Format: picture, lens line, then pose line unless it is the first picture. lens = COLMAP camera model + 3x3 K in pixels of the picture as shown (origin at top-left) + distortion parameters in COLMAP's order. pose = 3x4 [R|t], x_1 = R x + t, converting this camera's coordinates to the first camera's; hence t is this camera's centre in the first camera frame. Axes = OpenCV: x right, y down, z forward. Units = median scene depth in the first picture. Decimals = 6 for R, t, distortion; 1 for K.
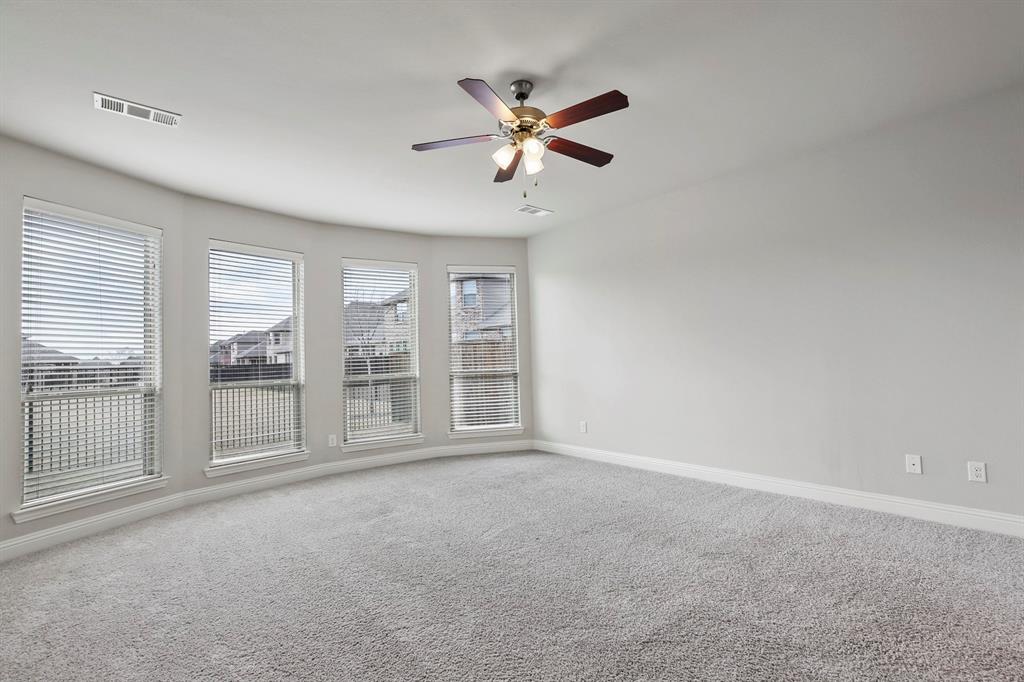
lens RADIAL K [[468.0, 0, 515.9], [0, 468.0, 339.1], [0, 0, 1]] dist [-0.011551, 0.002546]
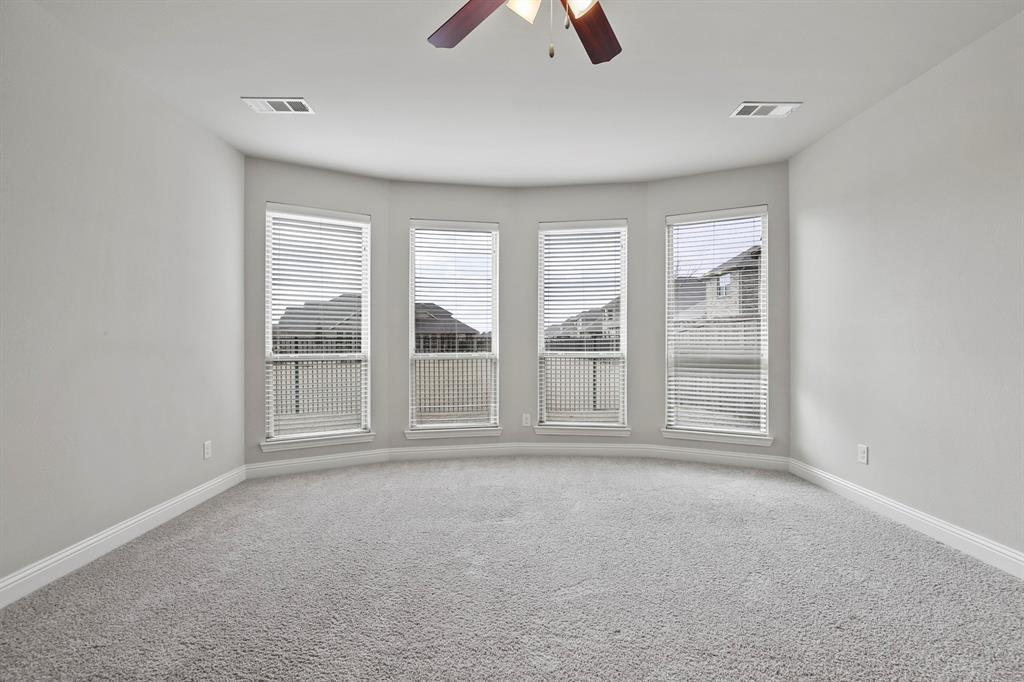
lens RADIAL K [[468.0, 0, 512.1], [0, 468.0, 343.4], [0, 0, 1]] dist [-0.011551, 0.002546]
pose [[0.767373, 0.034263, -0.640284, 0.180612], [0.004440, 0.998263, 0.058740, 0.007007], [0.641185, -0.047919, 0.765889, 0.259167]]
